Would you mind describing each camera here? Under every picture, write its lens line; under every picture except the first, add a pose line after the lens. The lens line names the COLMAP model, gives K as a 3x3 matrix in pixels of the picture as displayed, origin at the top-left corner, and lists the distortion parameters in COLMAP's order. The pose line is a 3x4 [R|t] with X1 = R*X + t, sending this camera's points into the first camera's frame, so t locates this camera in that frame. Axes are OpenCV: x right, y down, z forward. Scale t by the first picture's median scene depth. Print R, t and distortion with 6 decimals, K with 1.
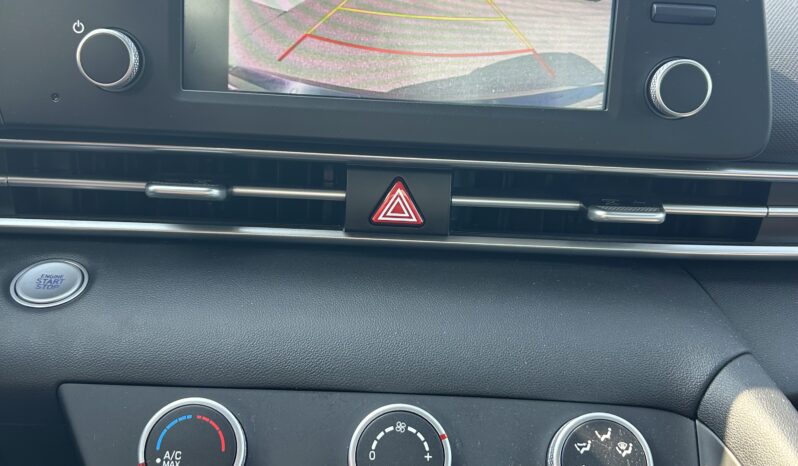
lens RADIAL K [[561.1, 0, 399.7], [0, 561.1, 235.0], [0, 0, 1]] dist [0.012982, -0.001146]
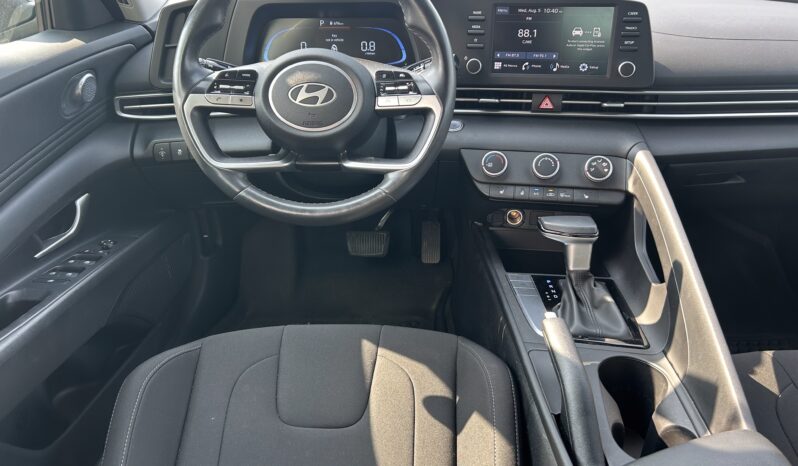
lens RADIAL K [[561.1, 0, 396.8], [0, 561.1, 226.7], [0, 0, 1]] dist [0.012982, -0.001146]
pose [[0.977936, 0.027404, -0.207102, -0.176761], [-0.001295, 0.992135, 0.125165, 0.283330], [0.208903, -0.122135, 0.970280, -2.820092]]
